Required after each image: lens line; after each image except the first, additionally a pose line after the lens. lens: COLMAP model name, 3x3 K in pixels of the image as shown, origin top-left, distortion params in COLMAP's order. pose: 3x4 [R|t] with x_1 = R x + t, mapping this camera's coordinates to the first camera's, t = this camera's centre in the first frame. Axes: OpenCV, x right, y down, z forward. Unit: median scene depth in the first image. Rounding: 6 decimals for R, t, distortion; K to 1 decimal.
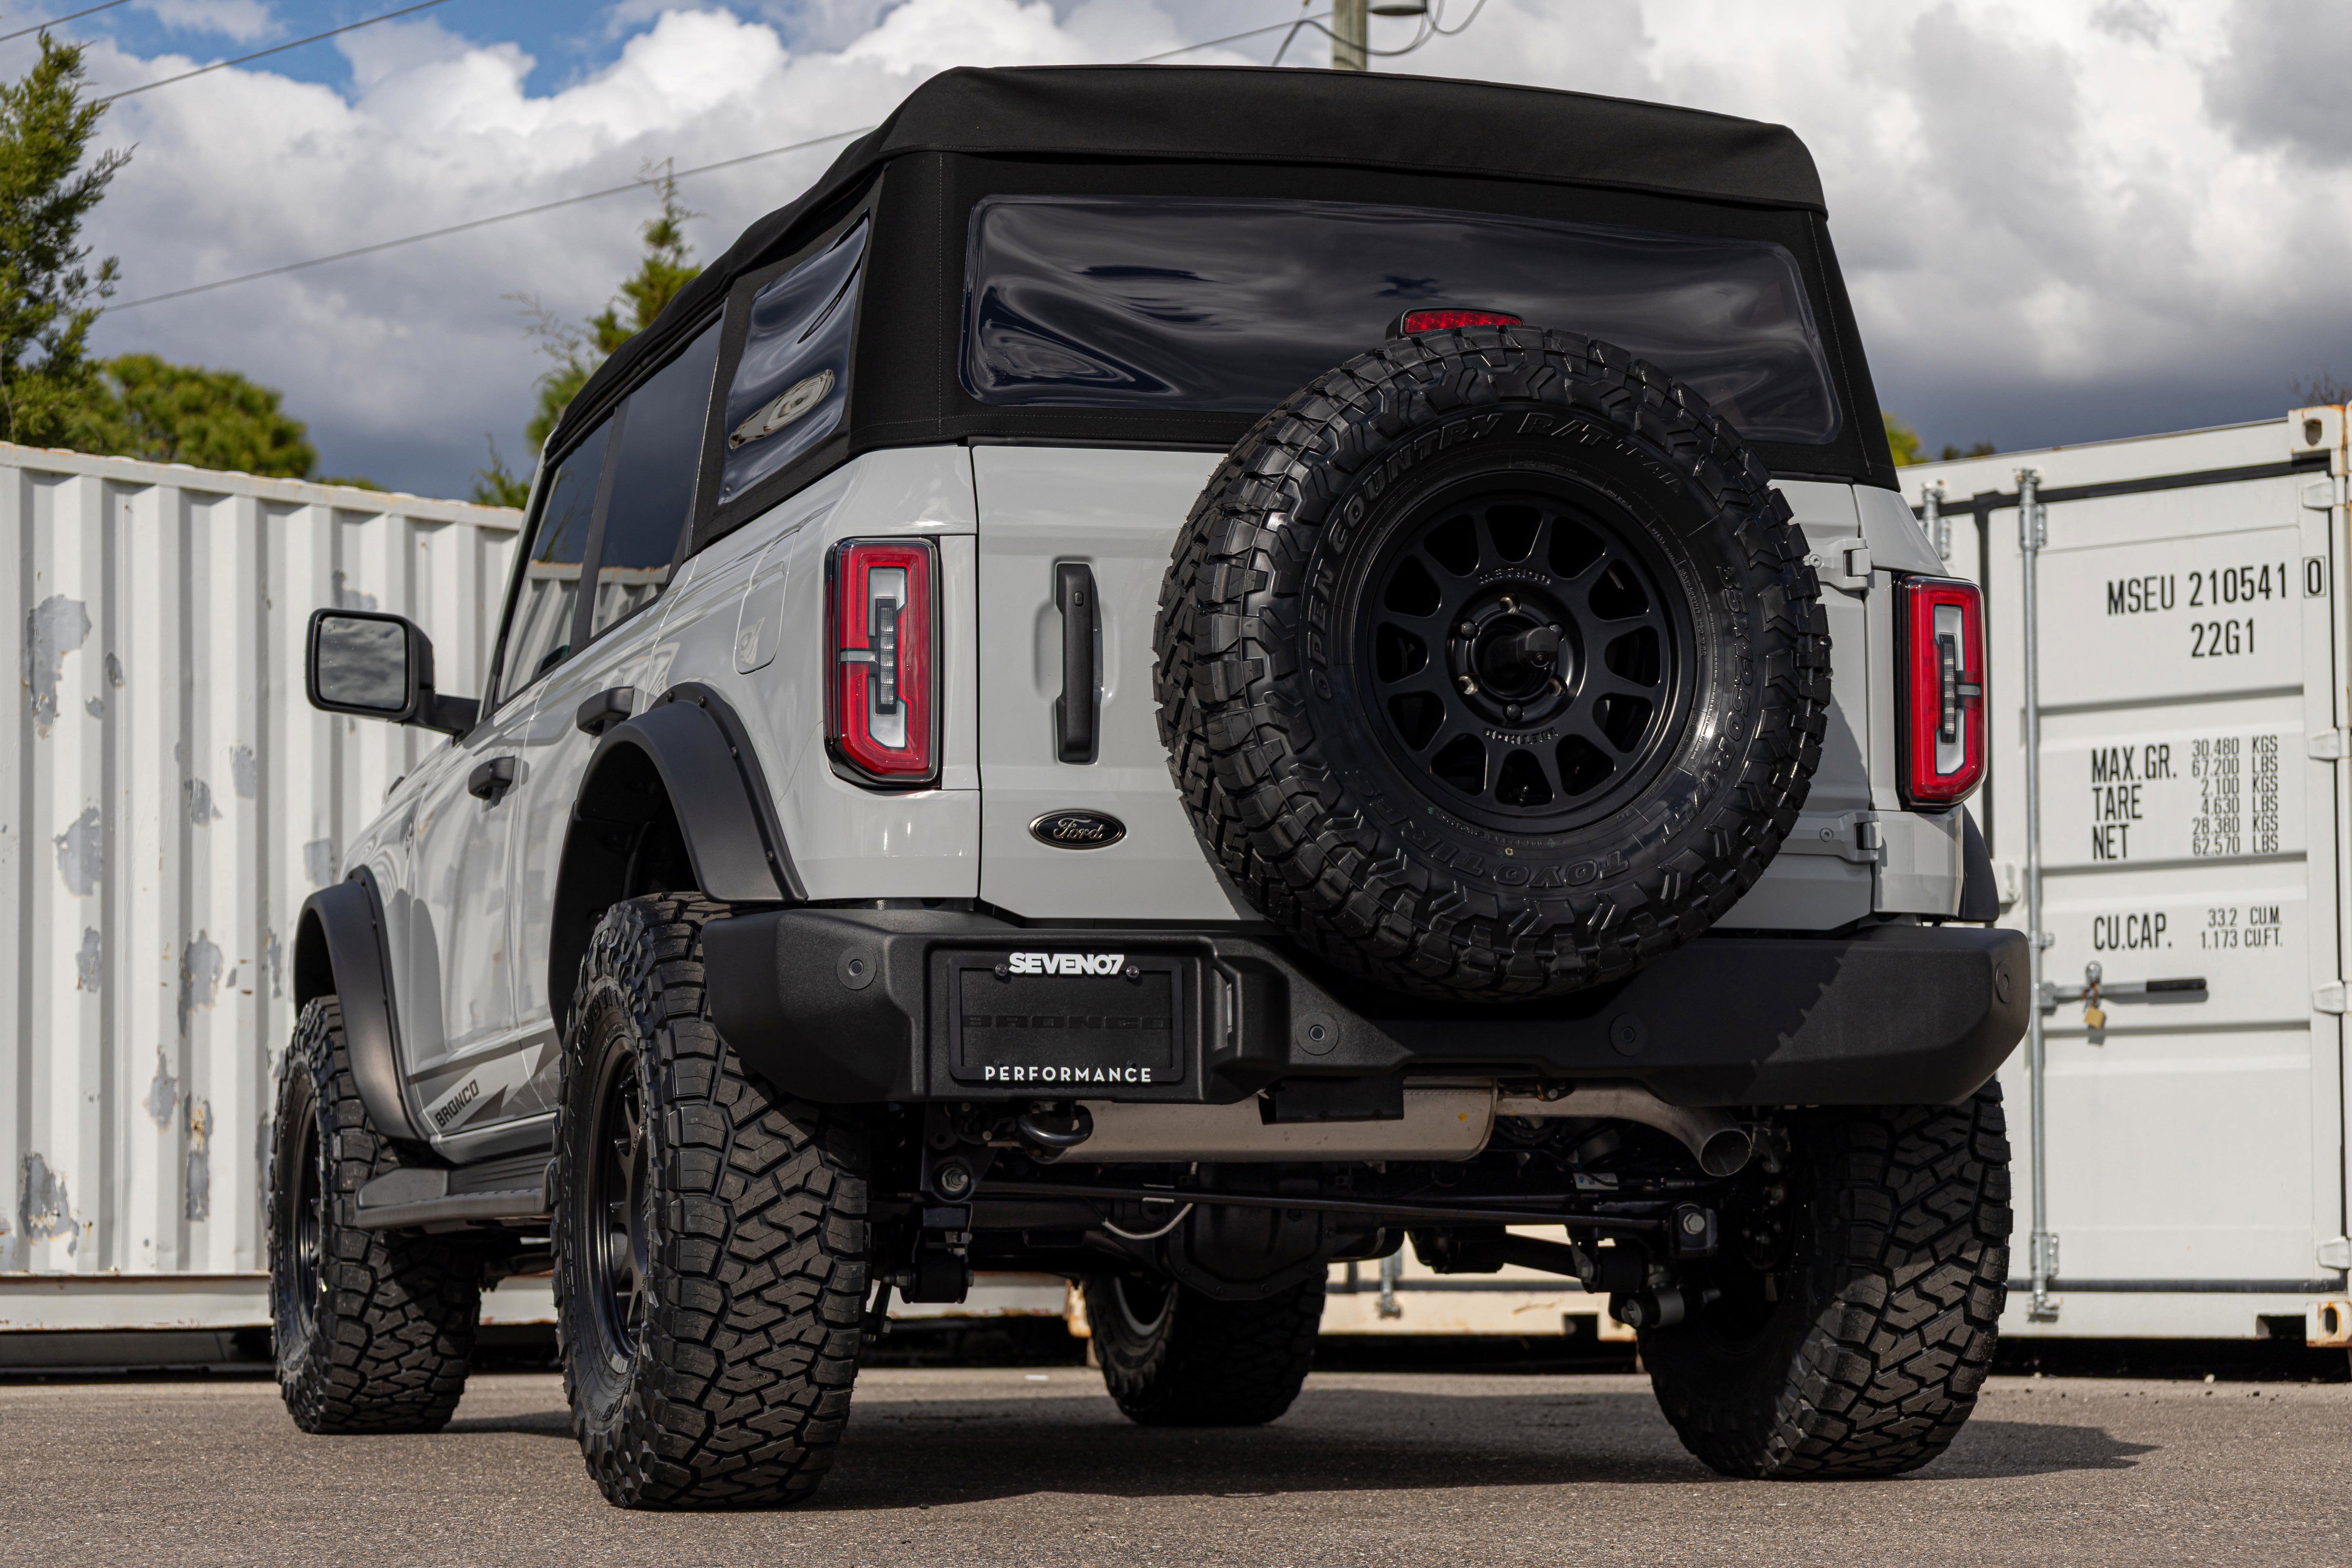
lens RADIAL K [[5720.6, 0, 1417.0], [0, 5720.6, 785.4], [0, 0, 1]] dist [-0.262669, 3.894534]
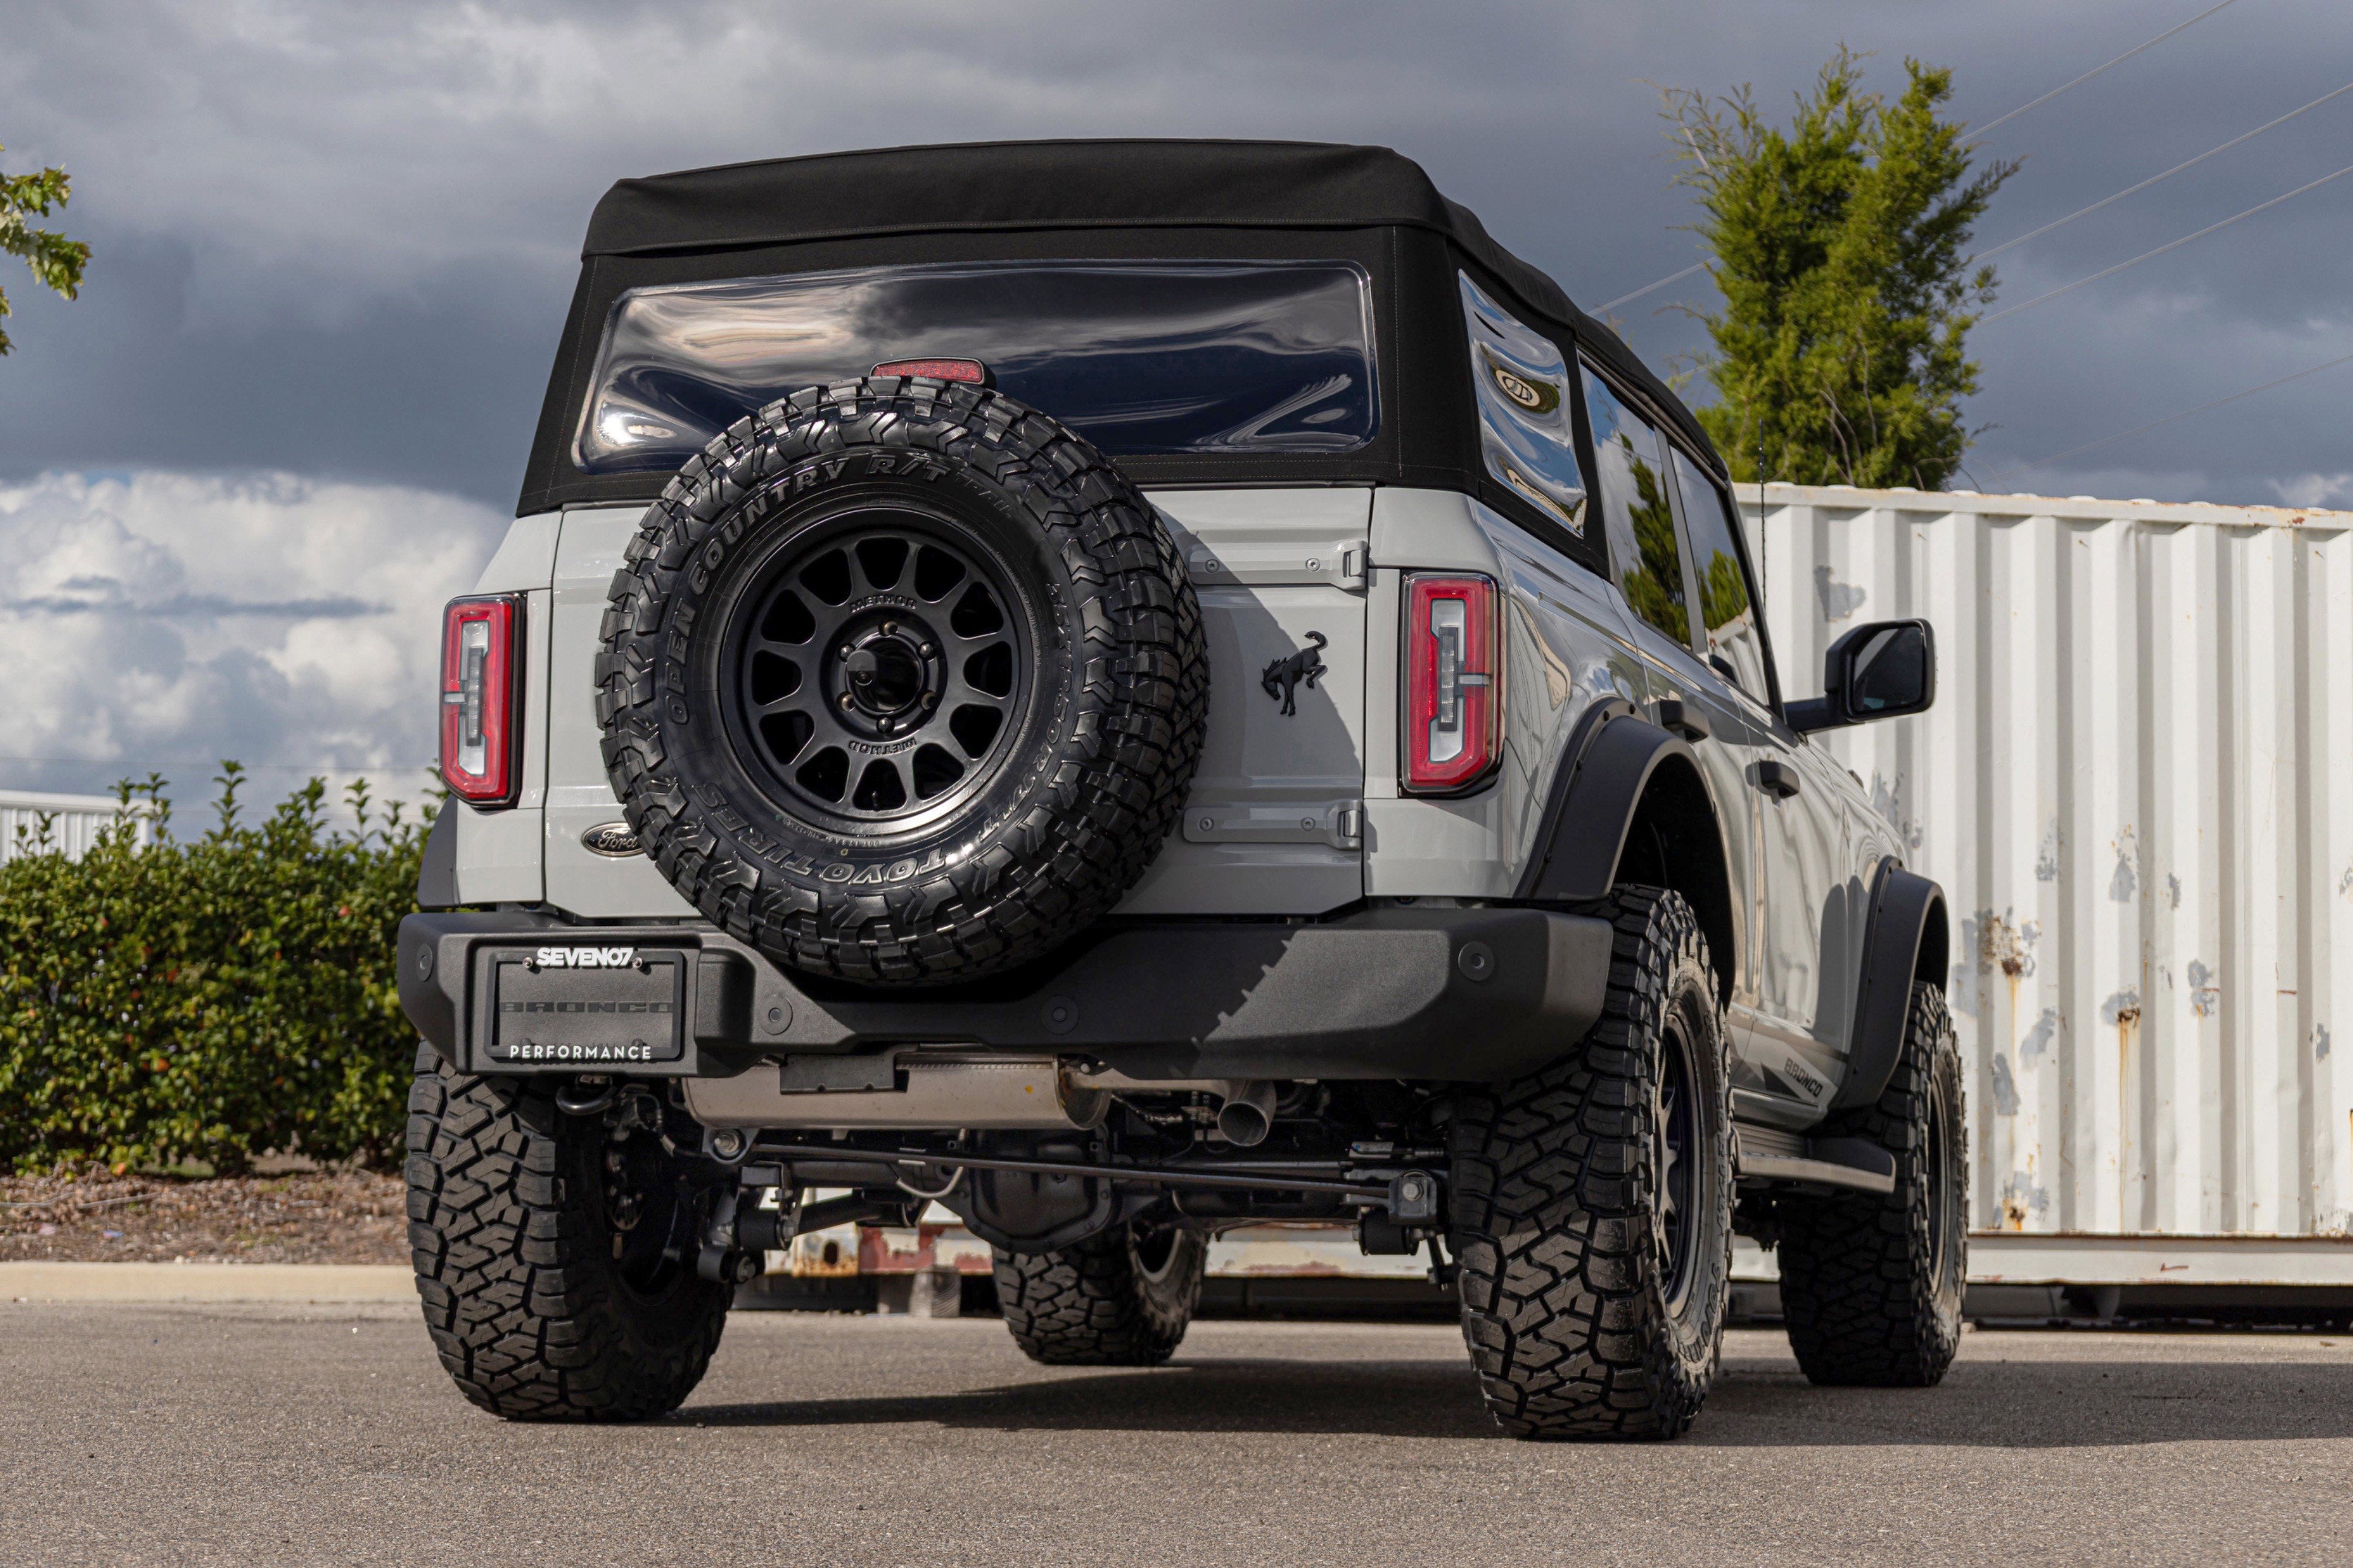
lens RADIAL K [[5906.0, 0, 1307.9], [0, 5906.0, 858.9], [0, 0, 1]] dist [-0.057952, 0.378640]
pose [[0.792547, -0.020581, -0.609463, 0.734697], [0.033632, 0.999384, 0.009988, 0.004125], [0.608883, -0.028413, 0.792751, 0.132791]]
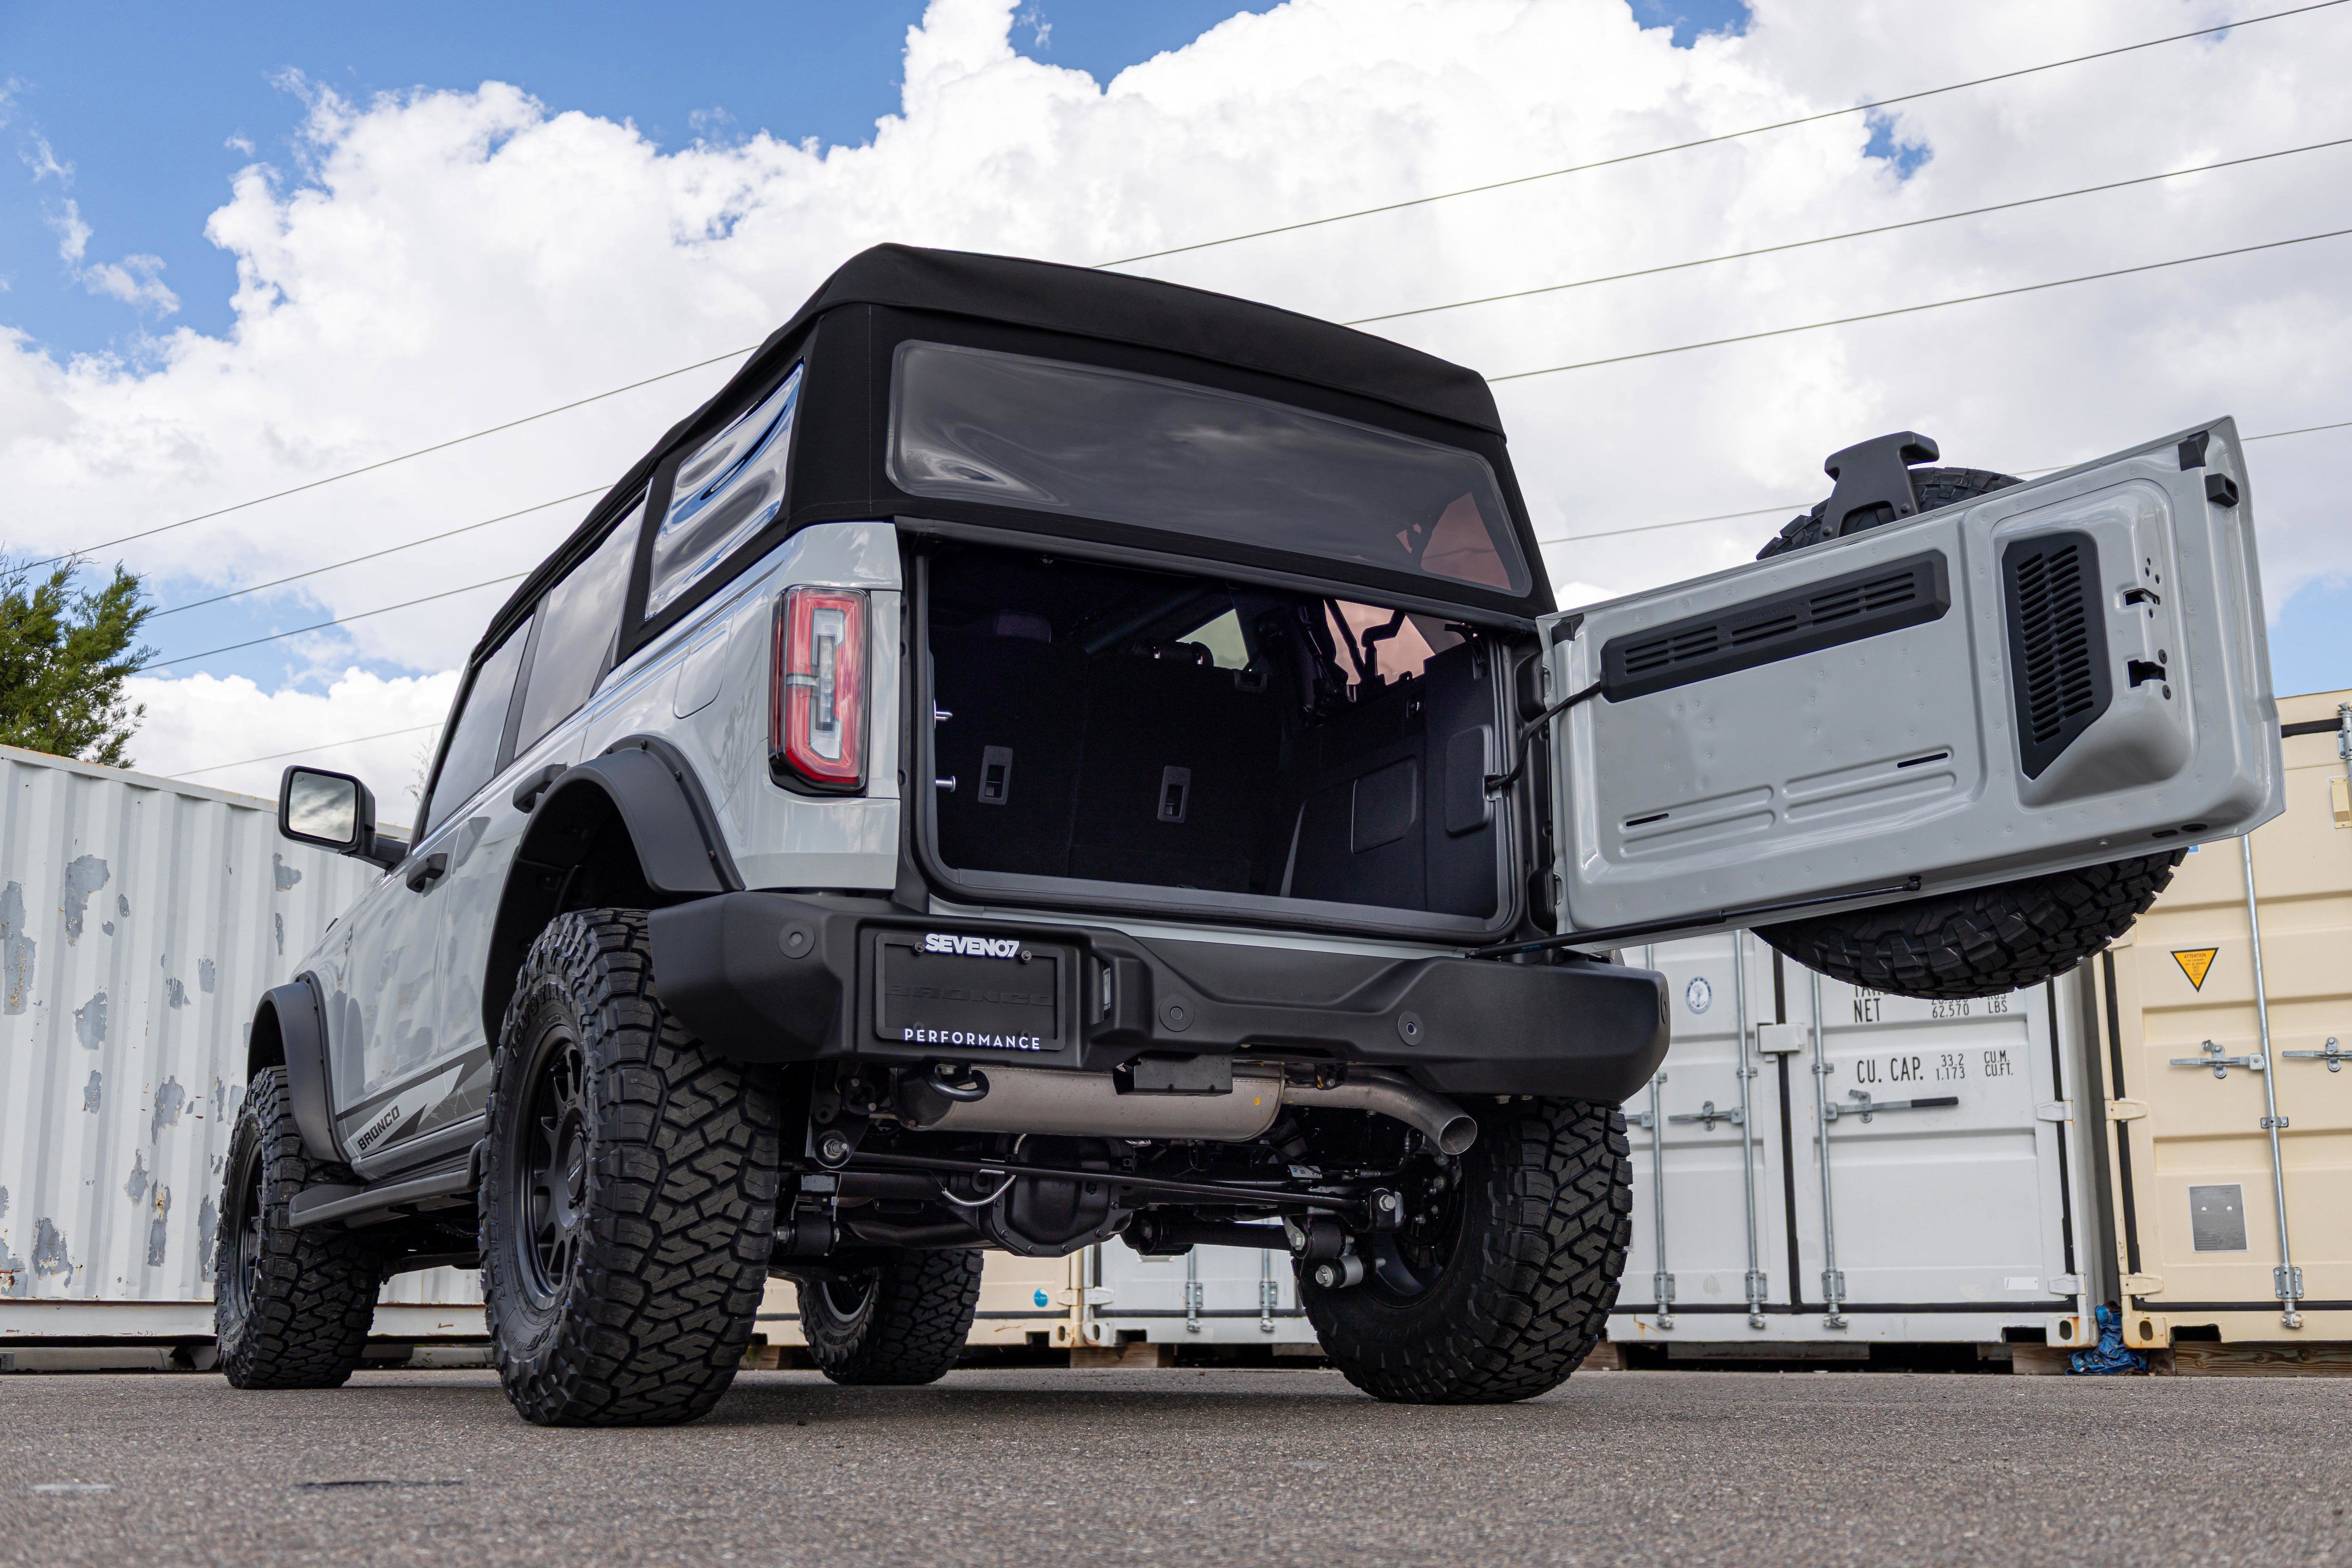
lens RADIAL K [[2622.3, 0, 1269.6], [0, 2622.3, 751.8], [0, 0, 1]] dist [-0.131057, 0.350502]
pose [[0.981610, 0.041066, 0.186427, -0.096768], [-0.013662, 0.989195, -0.145964, 0.065048], [-0.190407, 0.140733, 0.971565, 0.431117]]
